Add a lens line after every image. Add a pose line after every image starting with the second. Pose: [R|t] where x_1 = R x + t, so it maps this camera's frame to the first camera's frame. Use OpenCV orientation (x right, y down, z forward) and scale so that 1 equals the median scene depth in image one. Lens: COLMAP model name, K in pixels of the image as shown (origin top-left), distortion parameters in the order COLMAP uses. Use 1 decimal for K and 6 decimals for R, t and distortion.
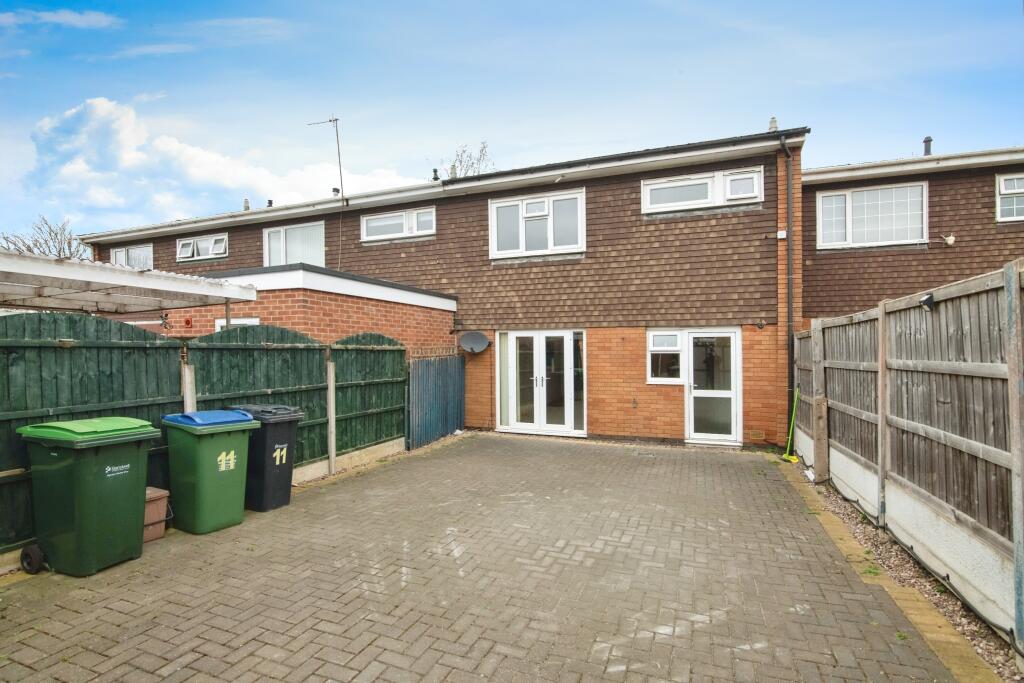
lens RADIAL K [[473.4, 0, 512.0], [0, 473.4, 341.5], [0, 0, 1]] dist [-0.002208, -0.000214]
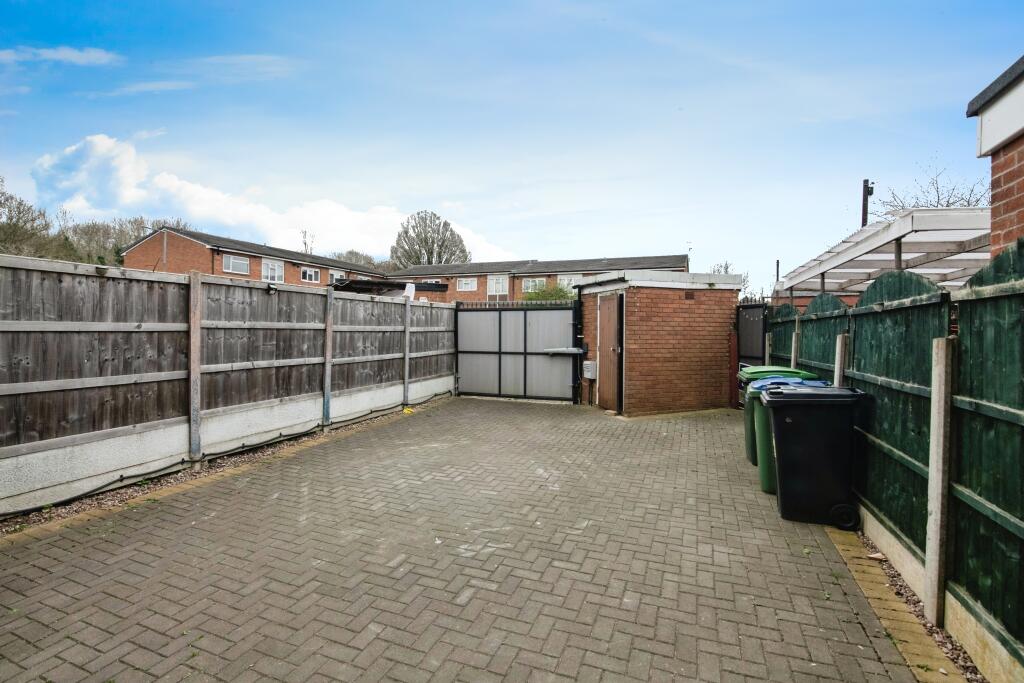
lens RADIAL K [[473.4, 0, 512.0], [0, 473.4, 341.5], [0, 0, 1]] dist [-0.002208, -0.000214]
pose [[-0.999942, -0.010612, 0.001617, -0.032165], [-0.010615, 0.999942, -0.001536, 0.076133], [-0.001601, -0.001553, -0.999998, 2.231833]]
